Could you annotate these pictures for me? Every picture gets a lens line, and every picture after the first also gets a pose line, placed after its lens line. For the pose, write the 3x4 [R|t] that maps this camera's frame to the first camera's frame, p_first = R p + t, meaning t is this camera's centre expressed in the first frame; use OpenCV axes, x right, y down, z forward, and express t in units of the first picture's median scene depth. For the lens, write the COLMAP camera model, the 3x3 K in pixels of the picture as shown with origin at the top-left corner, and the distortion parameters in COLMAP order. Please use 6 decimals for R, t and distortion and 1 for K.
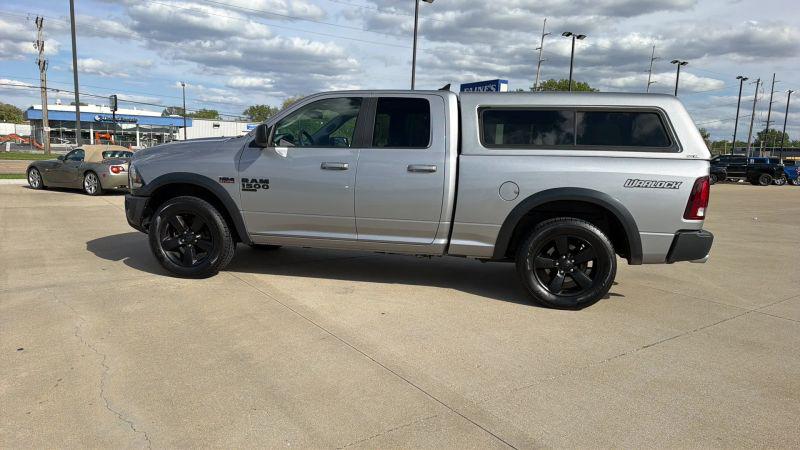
lens RADIAL K [[538.1, 0, 401.5], [0, 538.1, 237.3], [0, 0, 1]] dist [0.047784, -0.052445]
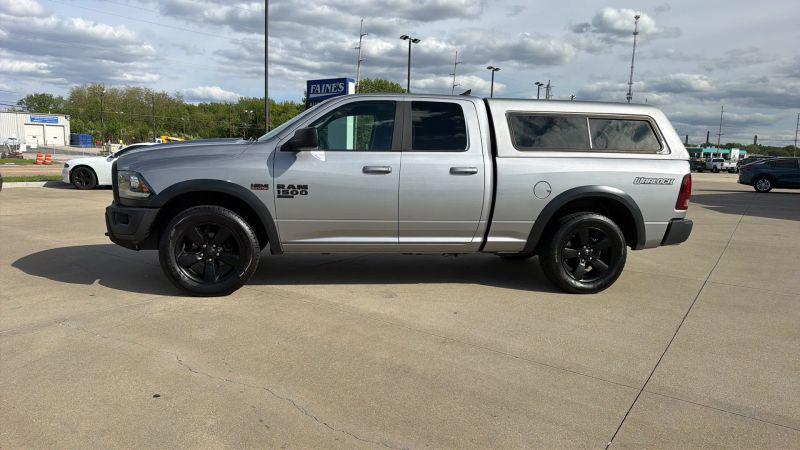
lens RADIAL K [[539.4, 0, 394.5], [0, 539.4, 235.8], [0, 0, 1]] dist [0.040883, -0.044006]
pose [[0.947455, -0.054974, 0.315131, -0.036596], [0.053363, 0.998481, 0.013745, -0.002055], [-0.315408, 0.003793, 0.948949, 0.004583]]
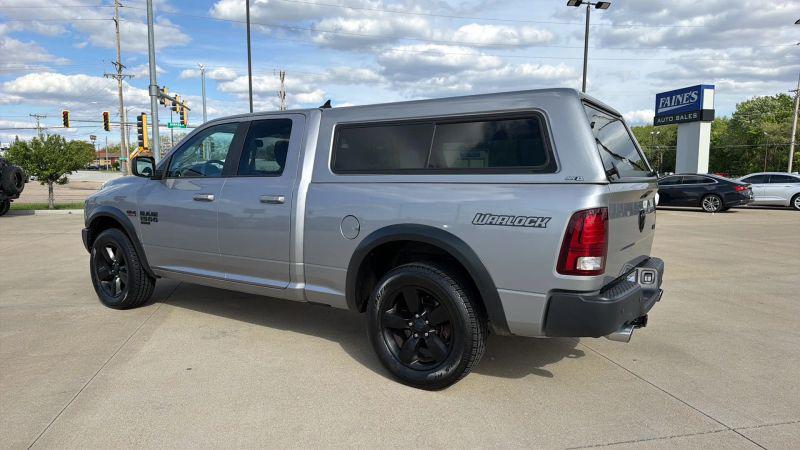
lens RADIAL K [[537.8, 0, 404.5], [0, 537.8, 227.1], [0, 0, 1]] dist [0.050887, -0.056356]
pose [[0.916419, 0.009341, -0.400112, 0.049678], [-0.034489, 0.997852, -0.055699, -0.003783], [0.398732, 0.064843, 0.914772, 0.025932]]
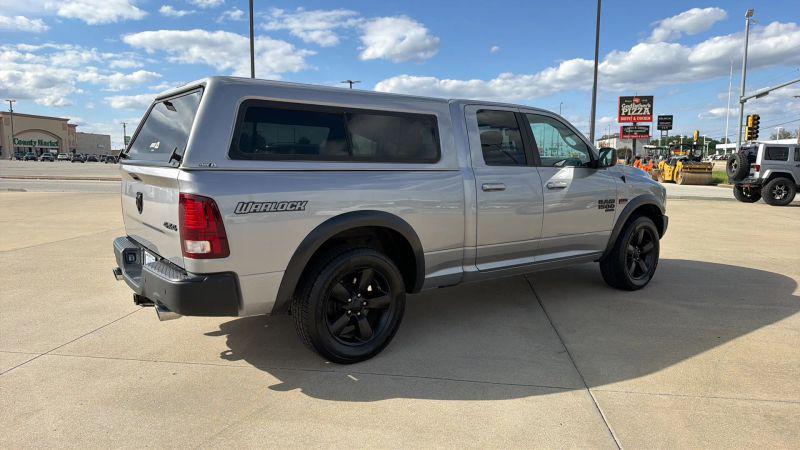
lens RADIAL K [[552.0, 0, 391.2], [0, 552.0, 225.3], [0, 0, 1]] dist [0.054996, -0.059802]
pose [[-0.704662, 0.044506, -0.708146, 0.076729], [-0.139836, 0.969746, 0.200095, -0.024556], [0.695627, 0.240024, -0.677120, 0.165705]]
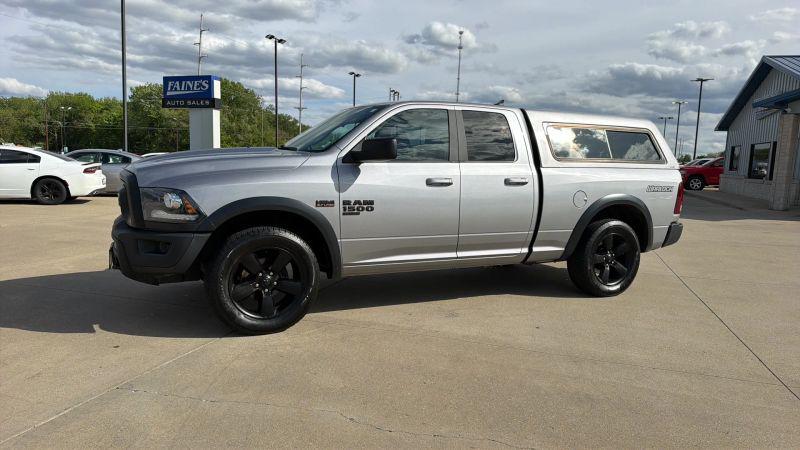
lens RADIAL K [[538.1, 0, 401.5], [0, 538.1, 237.3], [0, 0, 1]] dist [0.047784, -0.052445]
pose [[0.809754, -0.092232, 0.579475, -0.064262], [0.090321, 0.995391, 0.032216, -0.006474], [-0.579776, 0.026252, 0.814353, 0.025169]]
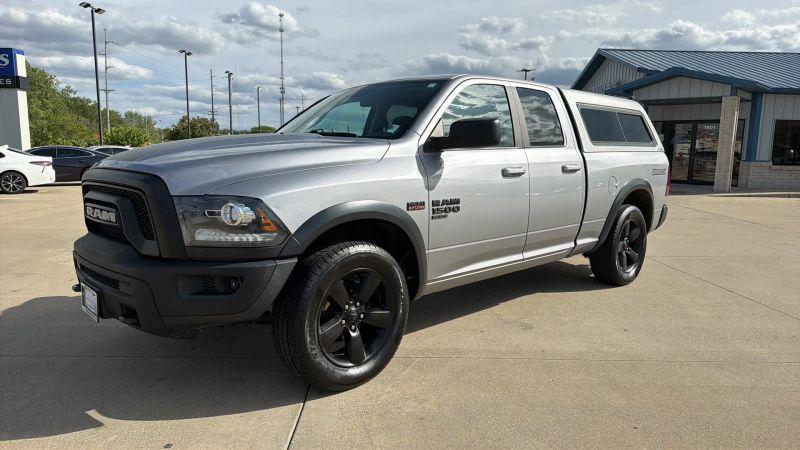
lens RADIAL K [[538.8, 0, 401.8], [0, 538.8, 235.5], [0, 0, 1]] dist [0.053347, -0.057614]
pose [[0.590532, -0.152476, 0.792479, -0.075809], [0.136629, 0.986703, 0.088033, -0.011731], [-0.795364, 0.056289, 0.603512, 0.058256]]
